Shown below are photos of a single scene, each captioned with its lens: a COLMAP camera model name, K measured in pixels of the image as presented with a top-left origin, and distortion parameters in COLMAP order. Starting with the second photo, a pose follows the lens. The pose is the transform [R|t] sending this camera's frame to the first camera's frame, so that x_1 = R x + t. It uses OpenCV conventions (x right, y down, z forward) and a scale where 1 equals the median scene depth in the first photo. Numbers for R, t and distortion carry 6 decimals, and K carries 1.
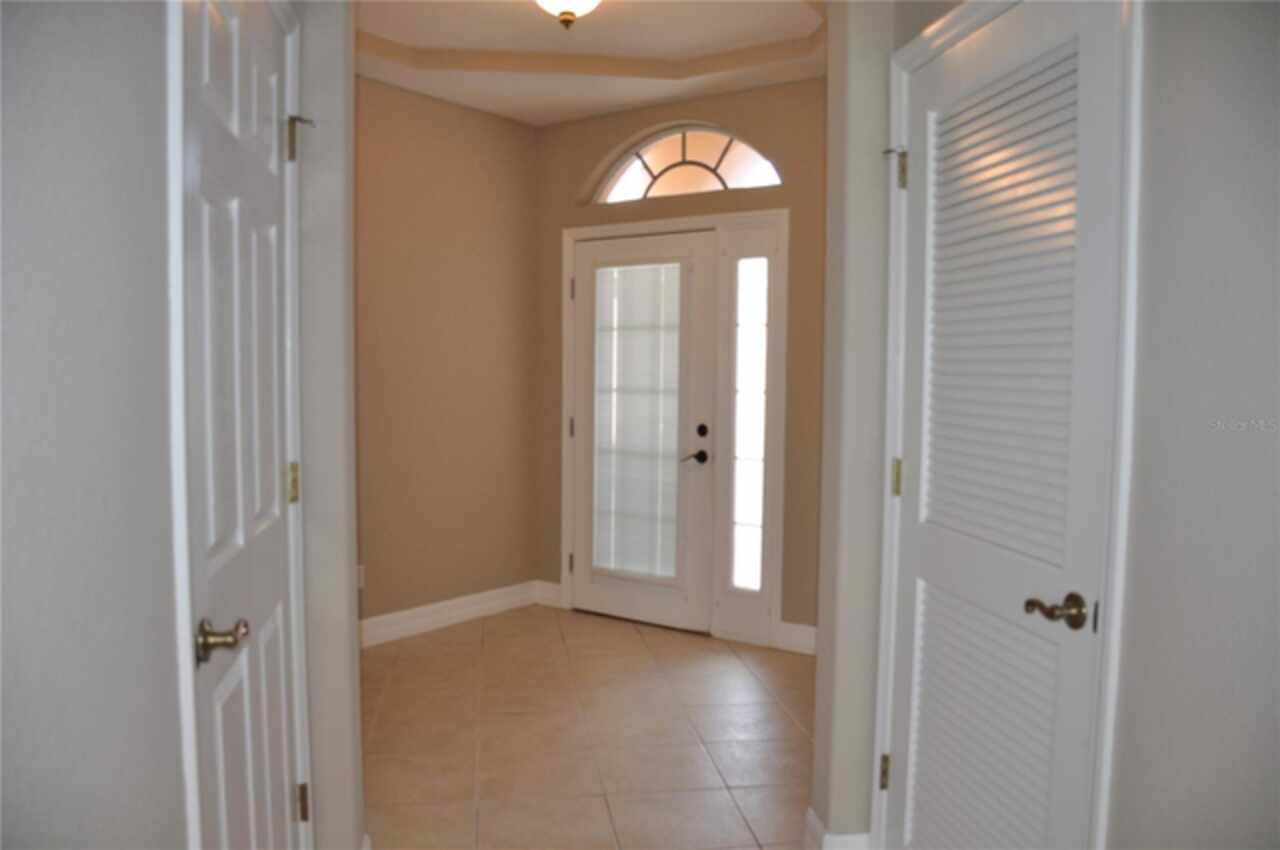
lens RADIAL K [[999.4, 0, 634.9], [0, 999.4, 431.7], [0, 0, 1]] dist [-0.087783, 0.060461]
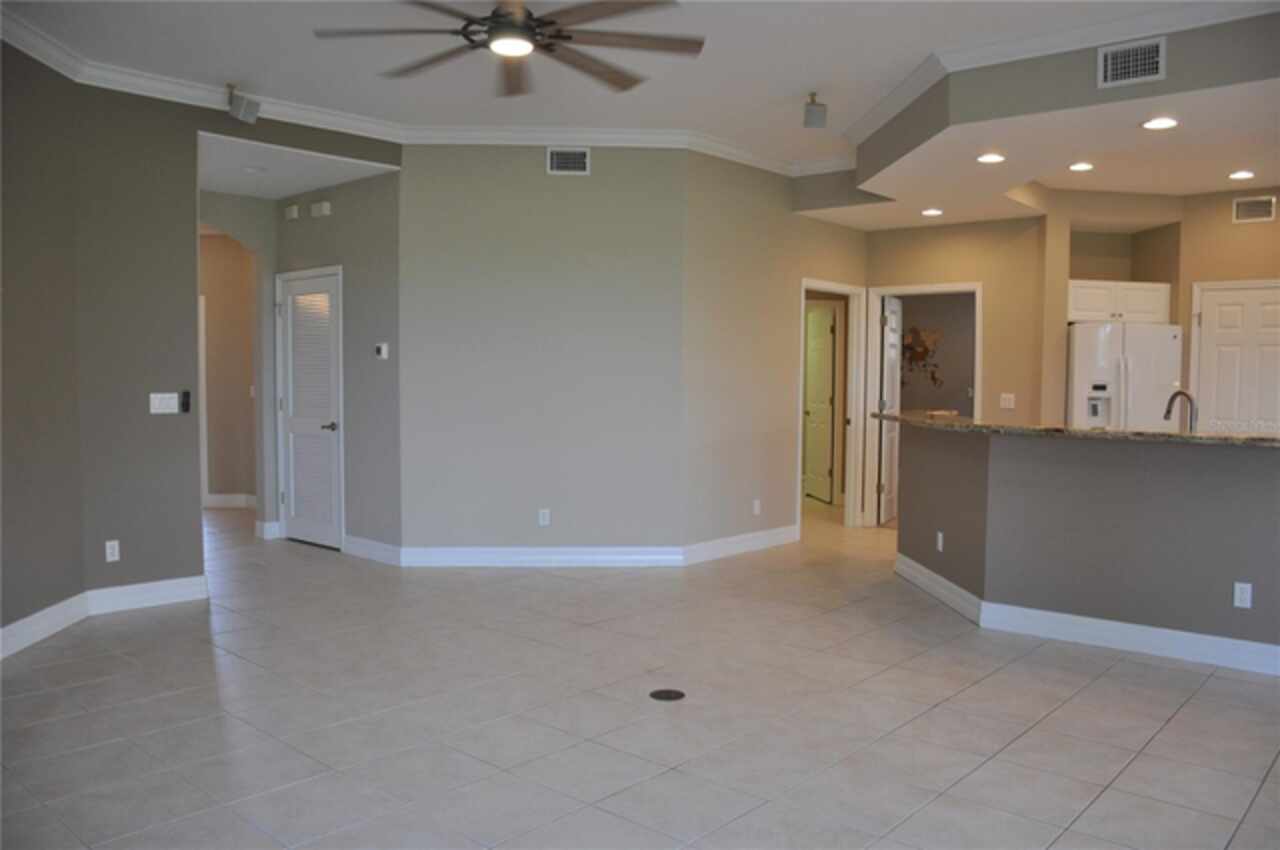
lens RADIAL K [[999.4, 0, 660.7], [0, 999.4, 420.5], [0, 0, 1]] dist [-0.087783, 0.060461]
pose [[0.763572, -0.037053, 0.644658, -0.442174], [0.046146, 0.998931, 0.002757, 0.074577], [-0.644071, 0.027643, 0.764466, -1.145591]]
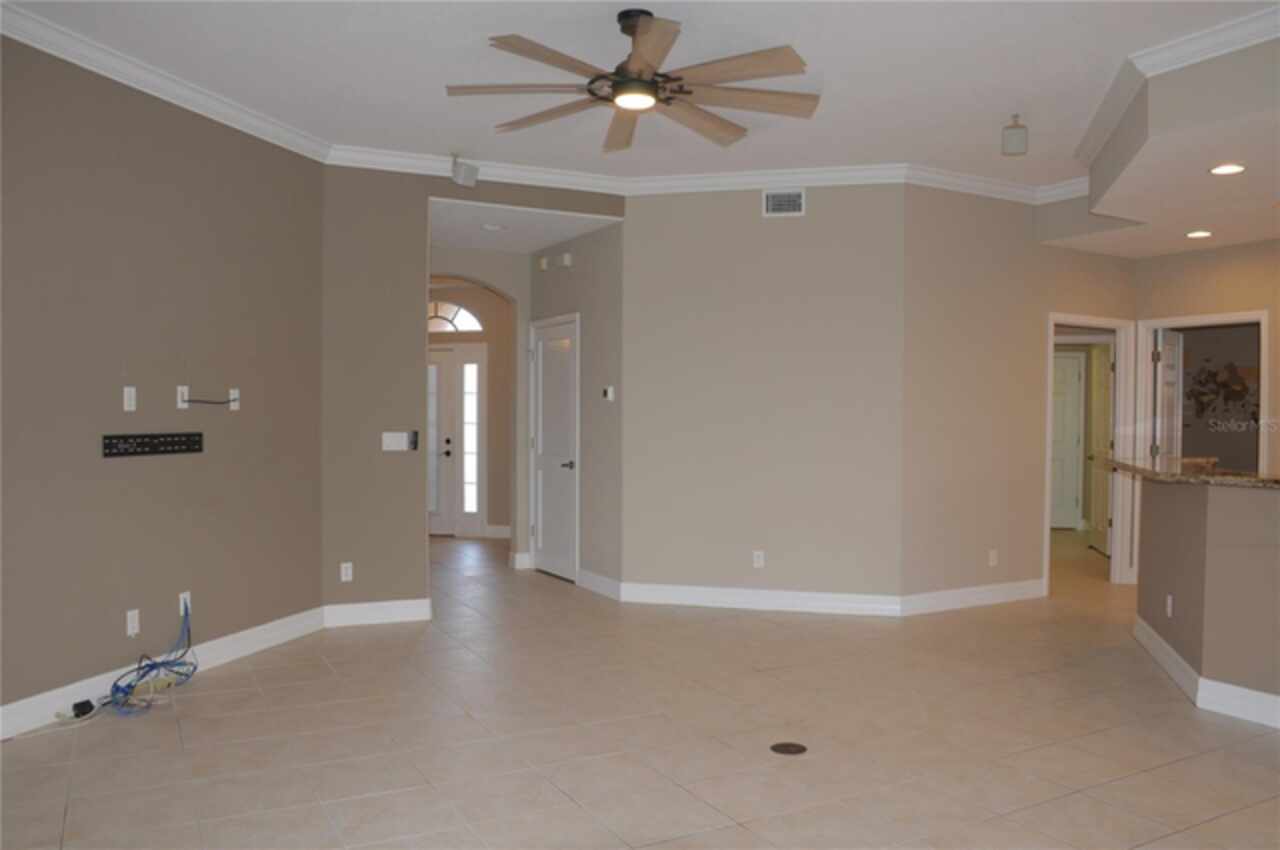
lens RADIAL K [[999.4, 0, 662.7], [0, 999.4, 424.6], [0, 0, 1]] dist [-0.087783, 0.060461]
pose [[0.930753, -0.010873, 0.365488, -0.298570], [0.029922, 0.998470, -0.046497, 0.079453], [-0.364423, 0.054213, 0.929654, -1.224972]]
